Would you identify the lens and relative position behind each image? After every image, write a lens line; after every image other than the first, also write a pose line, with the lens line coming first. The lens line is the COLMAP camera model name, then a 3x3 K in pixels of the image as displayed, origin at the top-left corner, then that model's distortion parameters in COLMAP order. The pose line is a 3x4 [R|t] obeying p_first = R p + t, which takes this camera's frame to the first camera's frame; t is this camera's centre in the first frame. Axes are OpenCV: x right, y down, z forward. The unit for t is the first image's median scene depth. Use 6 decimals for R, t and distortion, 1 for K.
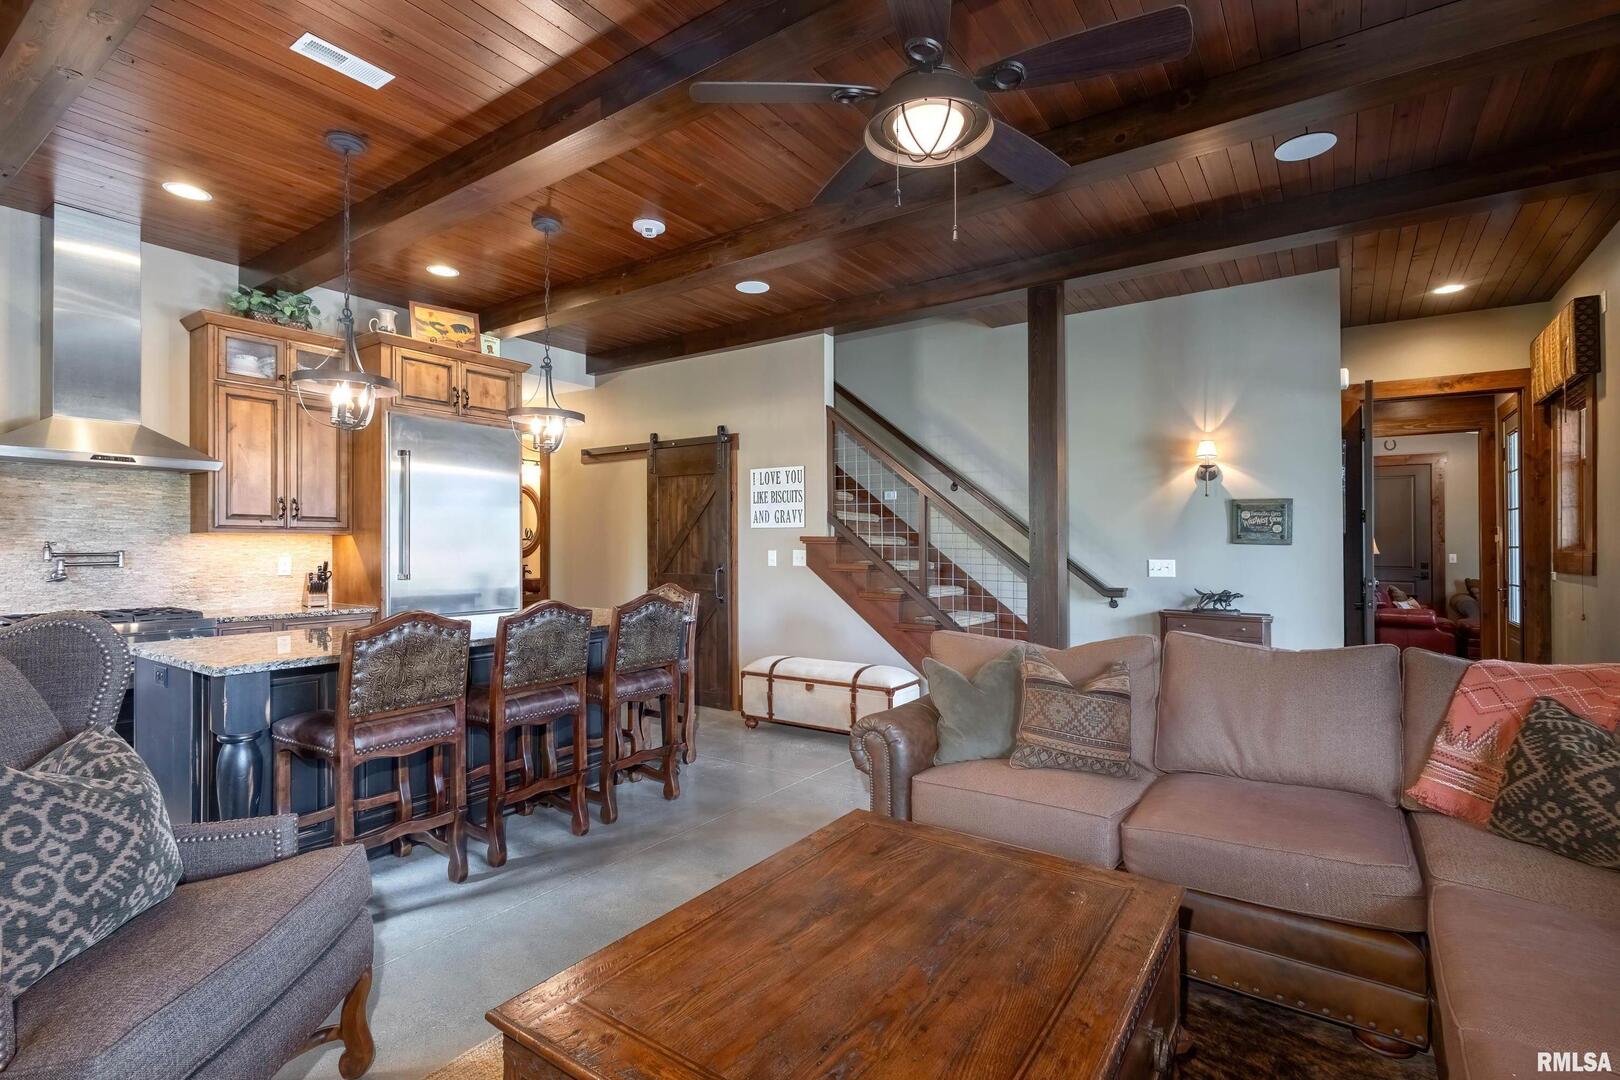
lens RADIAL K [[757.4, 0, 813.5], [0, 757.4, 543.8], [0, 0, 1]] dist [0.012241, -0.000727]
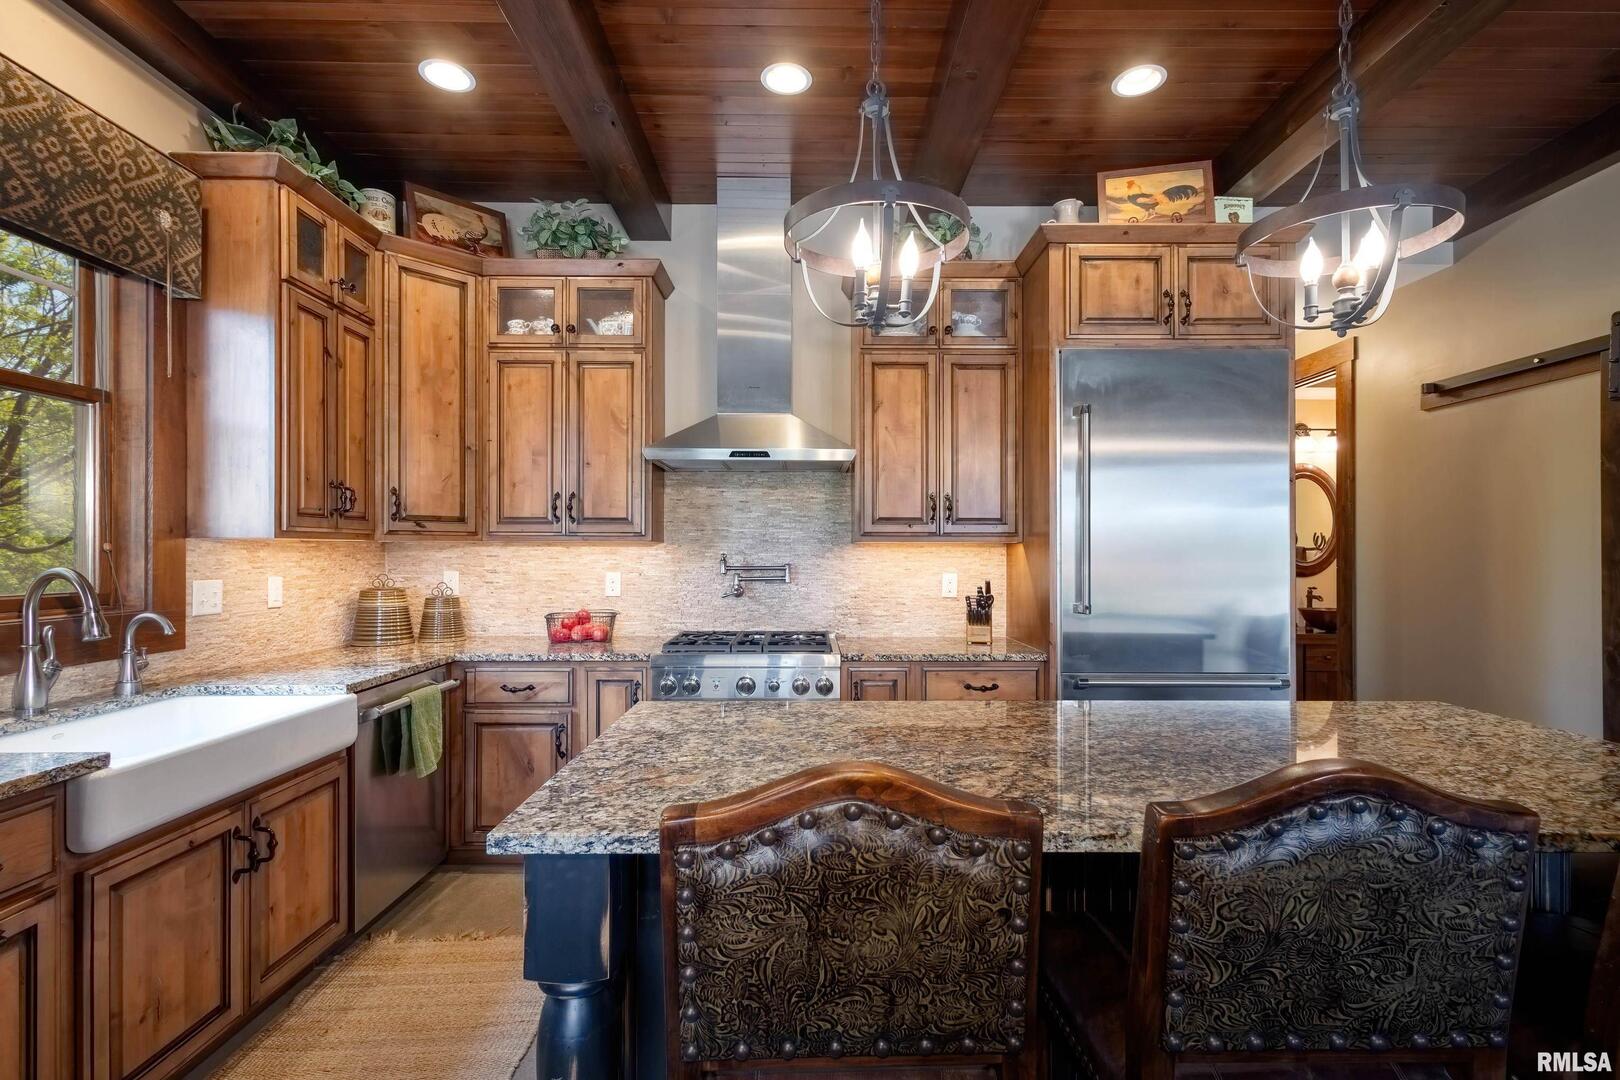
lens RADIAL K [[757.4, 0, 816.9], [0, 757.4, 555.1], [0, 0, 1]] dist [0.012241, -0.000727]
pose [[0.581047, -0.000950, -0.813869, -0.159665], [0.000036, 0.999999, -0.001141, -0.000072], [0.813870, 0.000634, 0.581047, 0.465497]]
